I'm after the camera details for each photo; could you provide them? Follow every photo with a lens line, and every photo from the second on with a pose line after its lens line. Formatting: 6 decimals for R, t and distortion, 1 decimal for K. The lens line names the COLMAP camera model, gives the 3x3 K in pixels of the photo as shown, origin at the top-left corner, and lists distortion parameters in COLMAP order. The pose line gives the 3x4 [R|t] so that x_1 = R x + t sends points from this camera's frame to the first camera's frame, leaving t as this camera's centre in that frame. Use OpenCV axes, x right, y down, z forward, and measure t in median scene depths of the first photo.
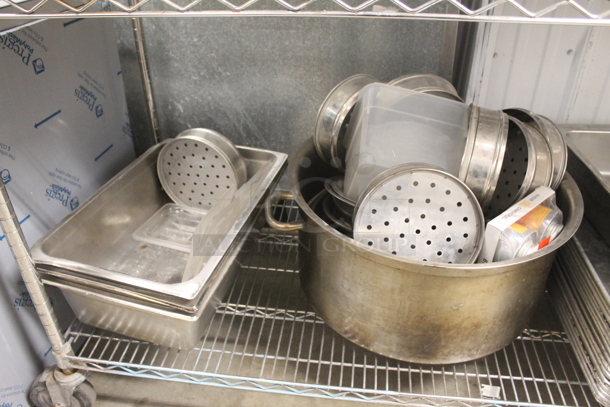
lens RADIAL K [[511.4, 0, 307.5], [0, 511.4, 201.5], [0, 0, 1]] dist [-0.171580, 0.151332]
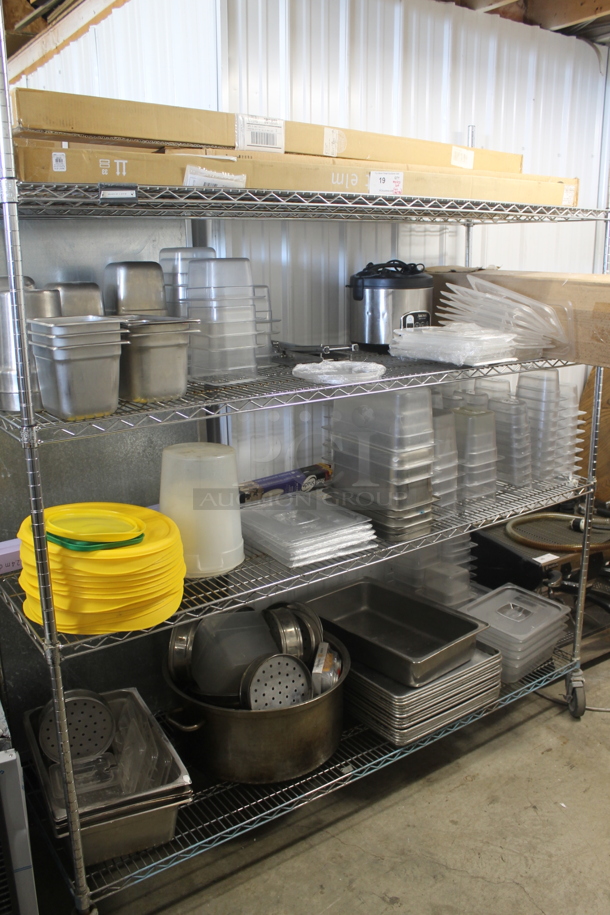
lens RADIAL K [[767.1, 0, 305.0], [0, 767.1, 457.5], [0, 0, 1]] dist [-0.171580, 0.151332]
pose [[0.744015, -0.173149, 0.645338, -1.187788], [0.374471, 0.907955, -0.188119, -0.145443], [-0.553366, 0.381623, 0.740372, -1.186190]]
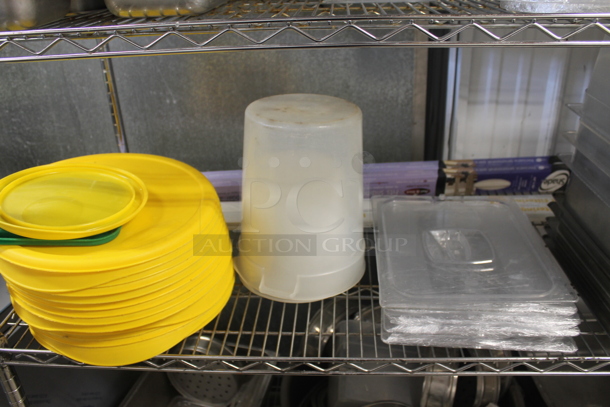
lens RADIAL K [[511.4, 0, 307.5], [0, 511.4, 201.5], [0, 0, 1]] dist [-0.171580, 0.151332]
pose [[0.998239, -0.046751, 0.036519, 0.010442], [0.050968, 0.990885, -0.124693, -0.420529], [-0.030357, 0.126335, 0.991523, -0.252191]]
